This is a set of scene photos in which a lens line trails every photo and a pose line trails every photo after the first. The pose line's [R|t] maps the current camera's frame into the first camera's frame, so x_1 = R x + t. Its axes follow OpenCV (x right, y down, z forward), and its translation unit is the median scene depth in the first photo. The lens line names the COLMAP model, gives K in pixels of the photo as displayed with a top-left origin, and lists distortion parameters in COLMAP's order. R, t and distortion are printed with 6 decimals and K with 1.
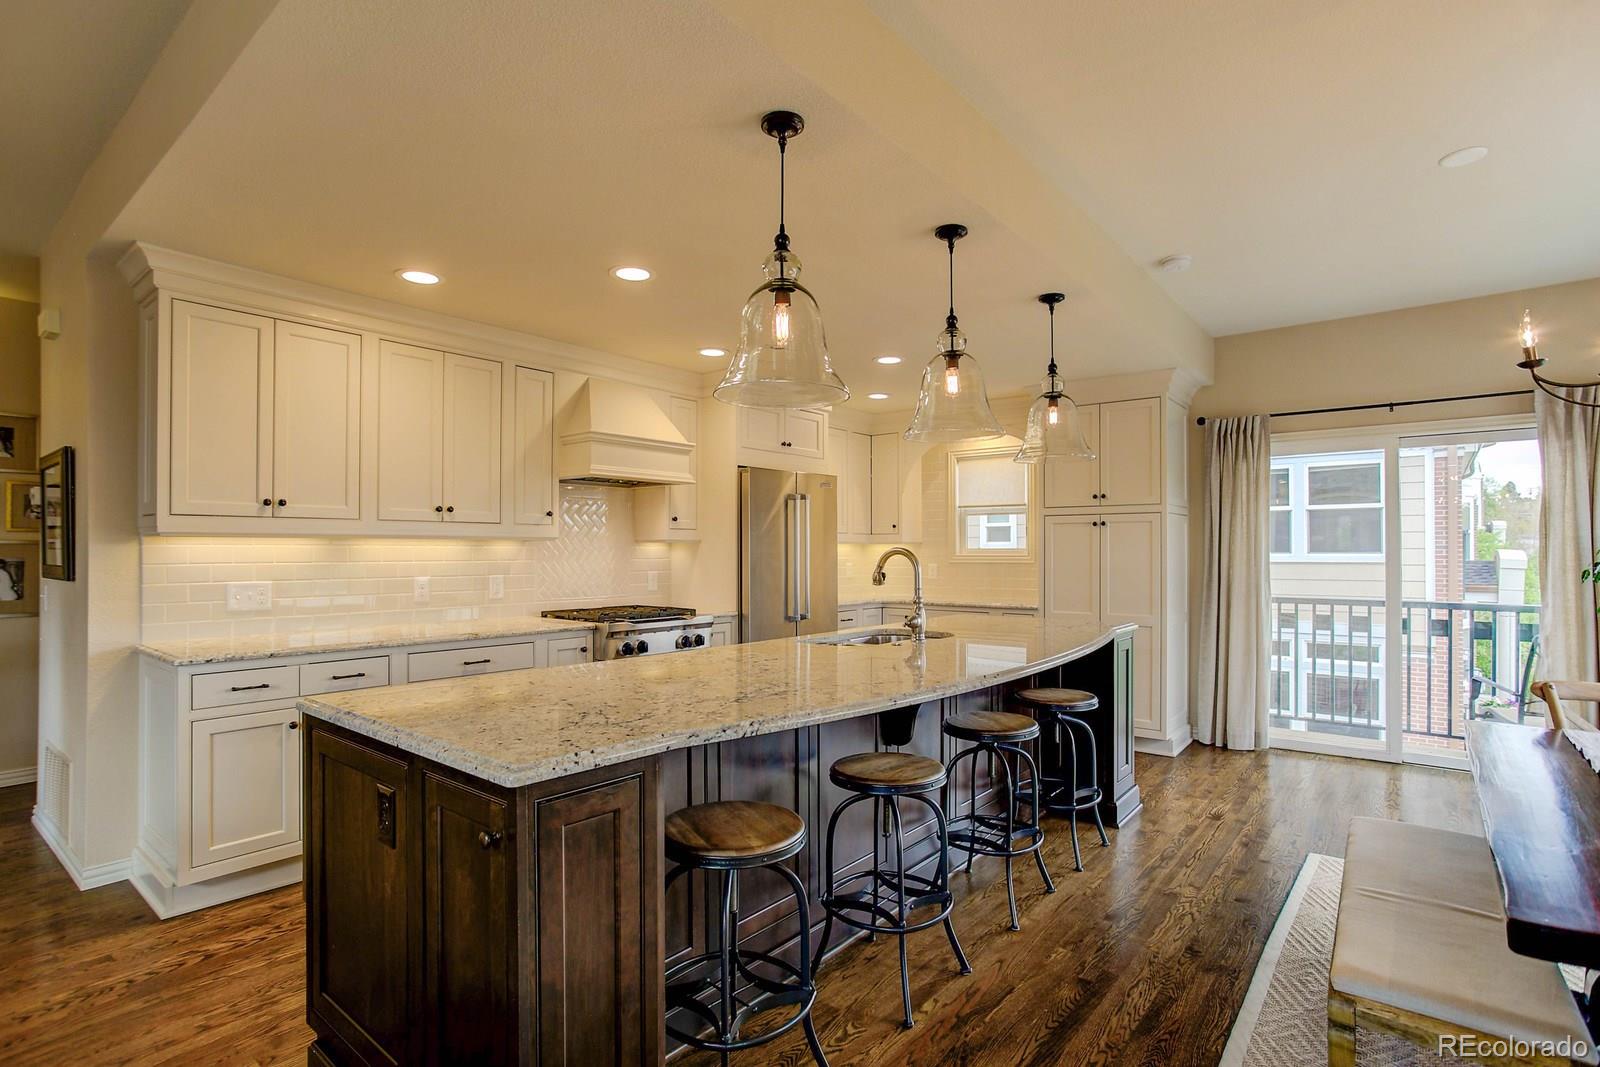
lens RADIAL K [[788.6, 0, 823.6], [0, 788.6, 544.2], [0, 0, 1]] dist [-0.050285, 0.033704]
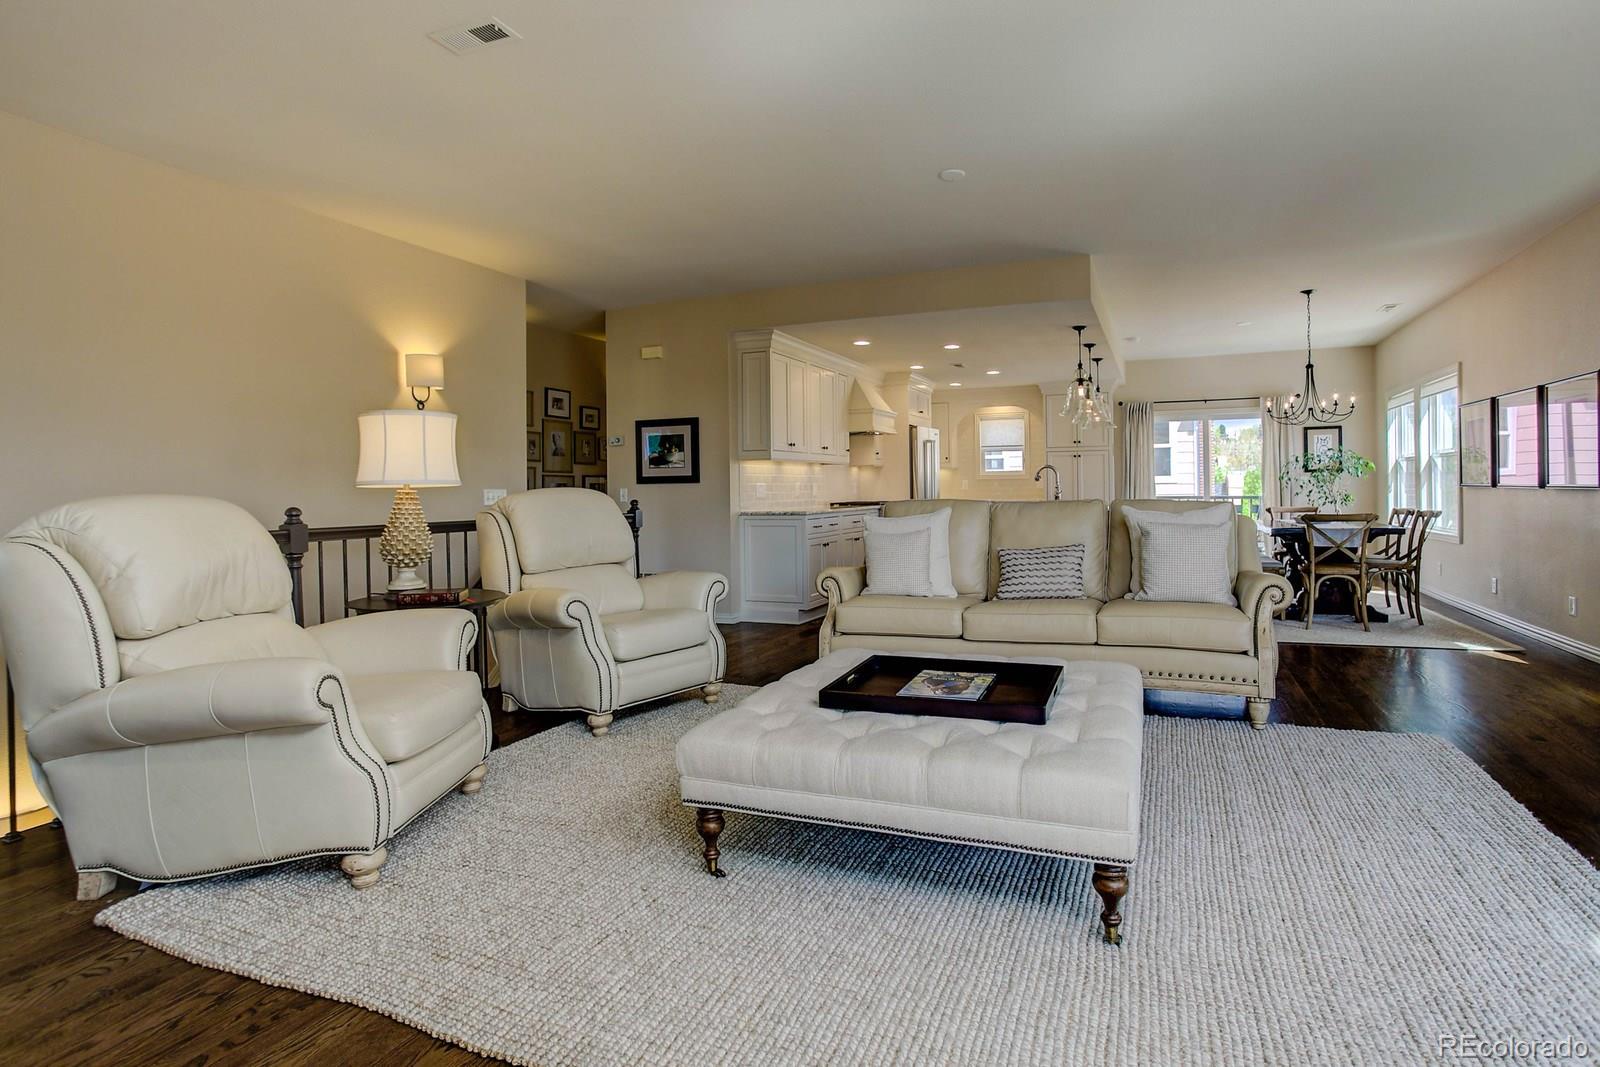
lens RADIAL K [[801.8, 0, 864.2], [0, 801.8, 488.2], [0, 0, 1]] dist [-0.054445, 0.037142]
pose [[0.954437, -0.012996, 0.298128, -0.834928], [0.010641, 0.999898, 0.009519, 0.033392], [-0.298222, -0.005913, 0.954478, -0.823479]]
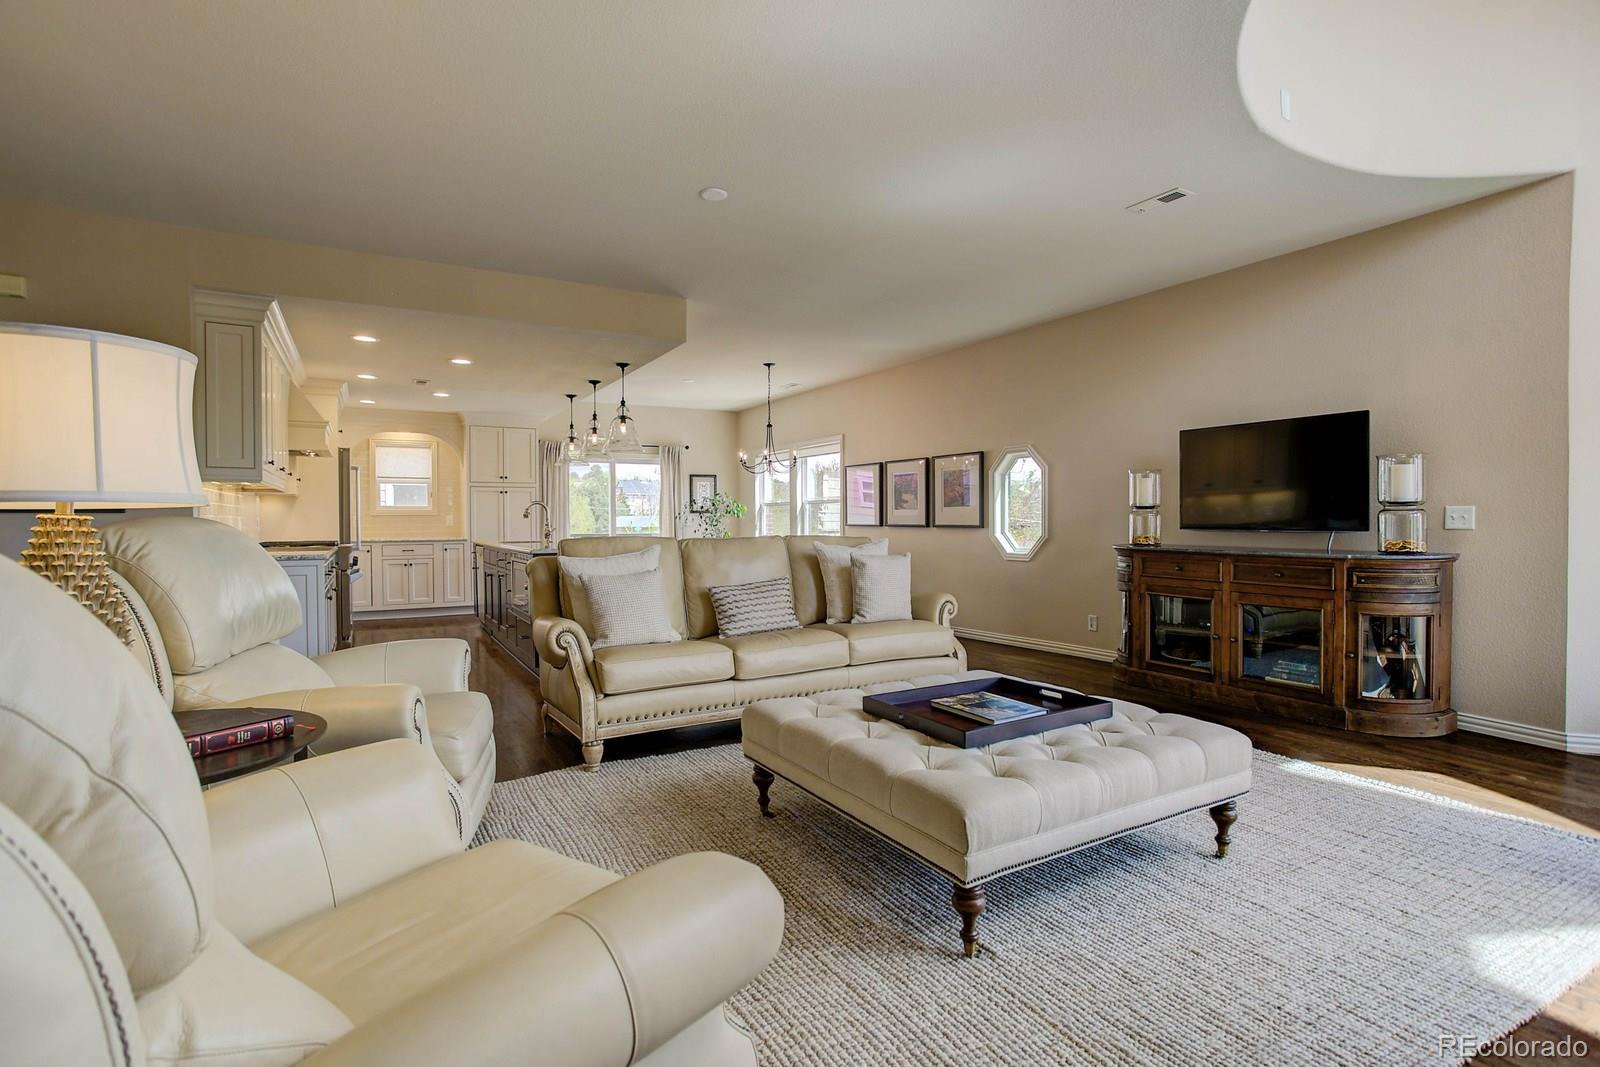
lens RADIAL K [[782.1, 0, 801.6], [0, 782.1, 526.5], [0, 0, 1]] dist [-0.051413, 0.032748]
pose [[0.379717, -0.009378, 0.925055, -1.213817], [-0.003421, 0.999928, 0.011542, 0.035264], [-0.925096, -0.007547, 0.379658, -0.394594]]
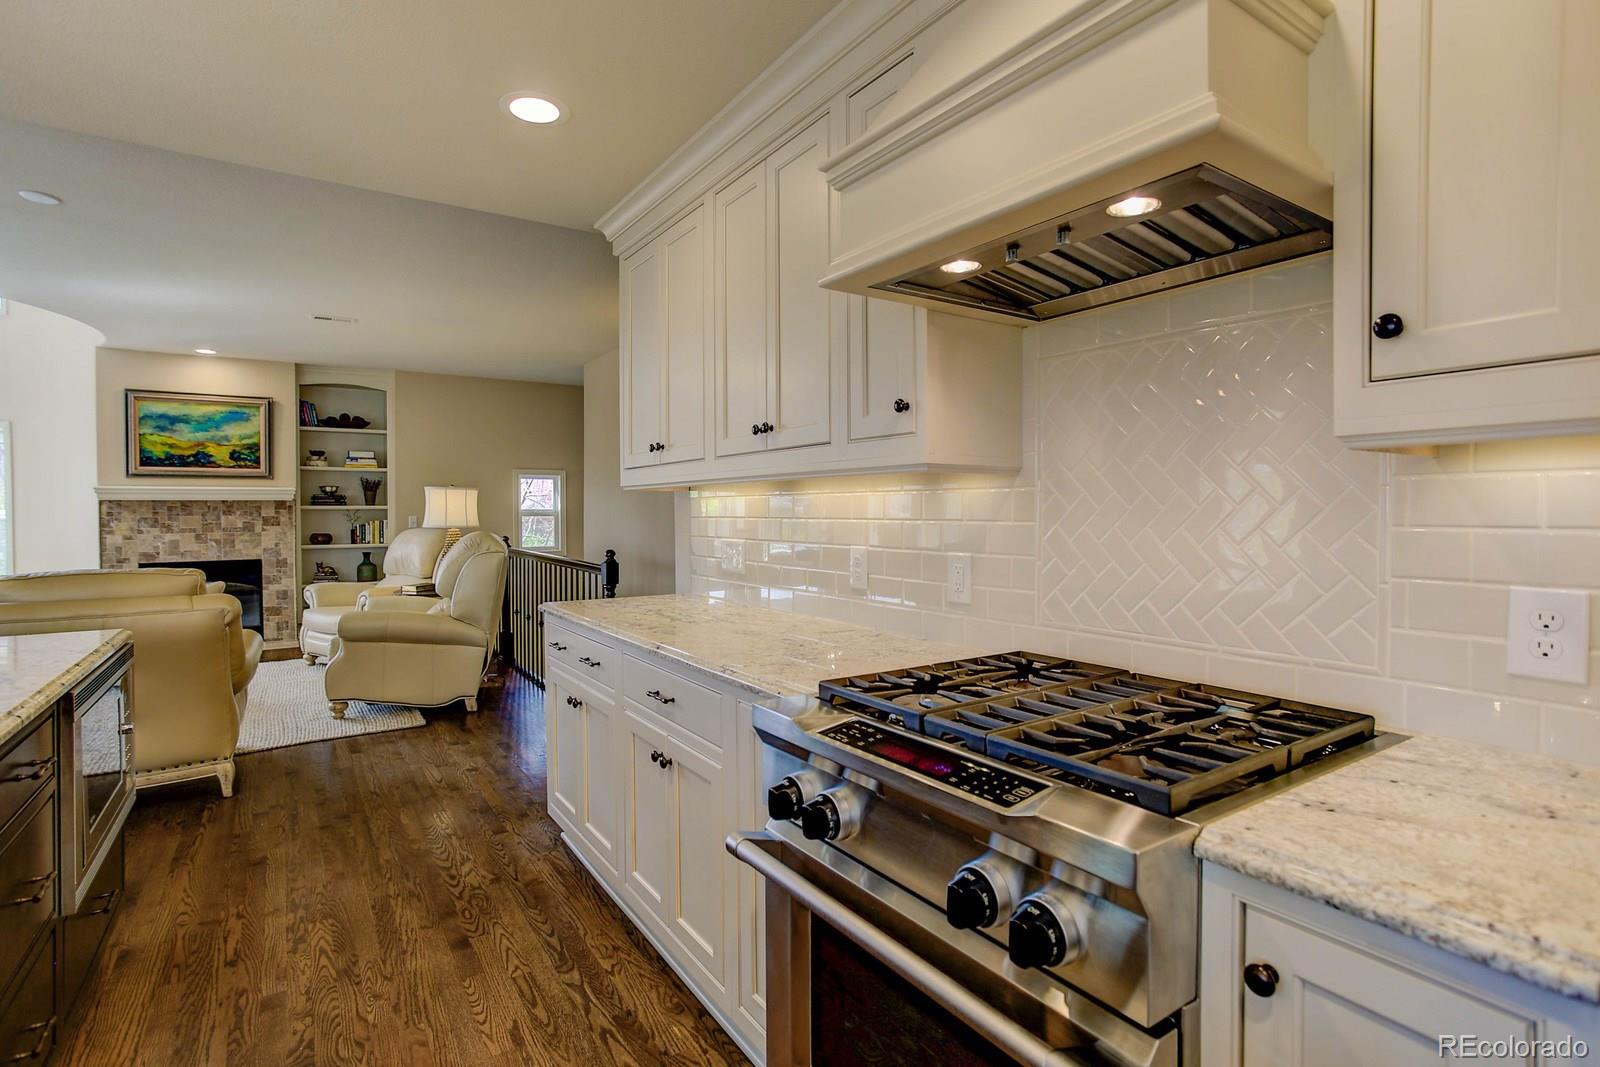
lens RADIAL K [[782.1, 0, 801.6], [0, 782.1, 526.5], [0, 0, 1]] dist [-0.051413, 0.032748]
pose [[-0.317617, 0.023092, -0.947938, 0.044286], [0.010927, 0.999726, 0.020693, 0.013226], [0.948156, -0.003786, -0.317782, 1.000619]]
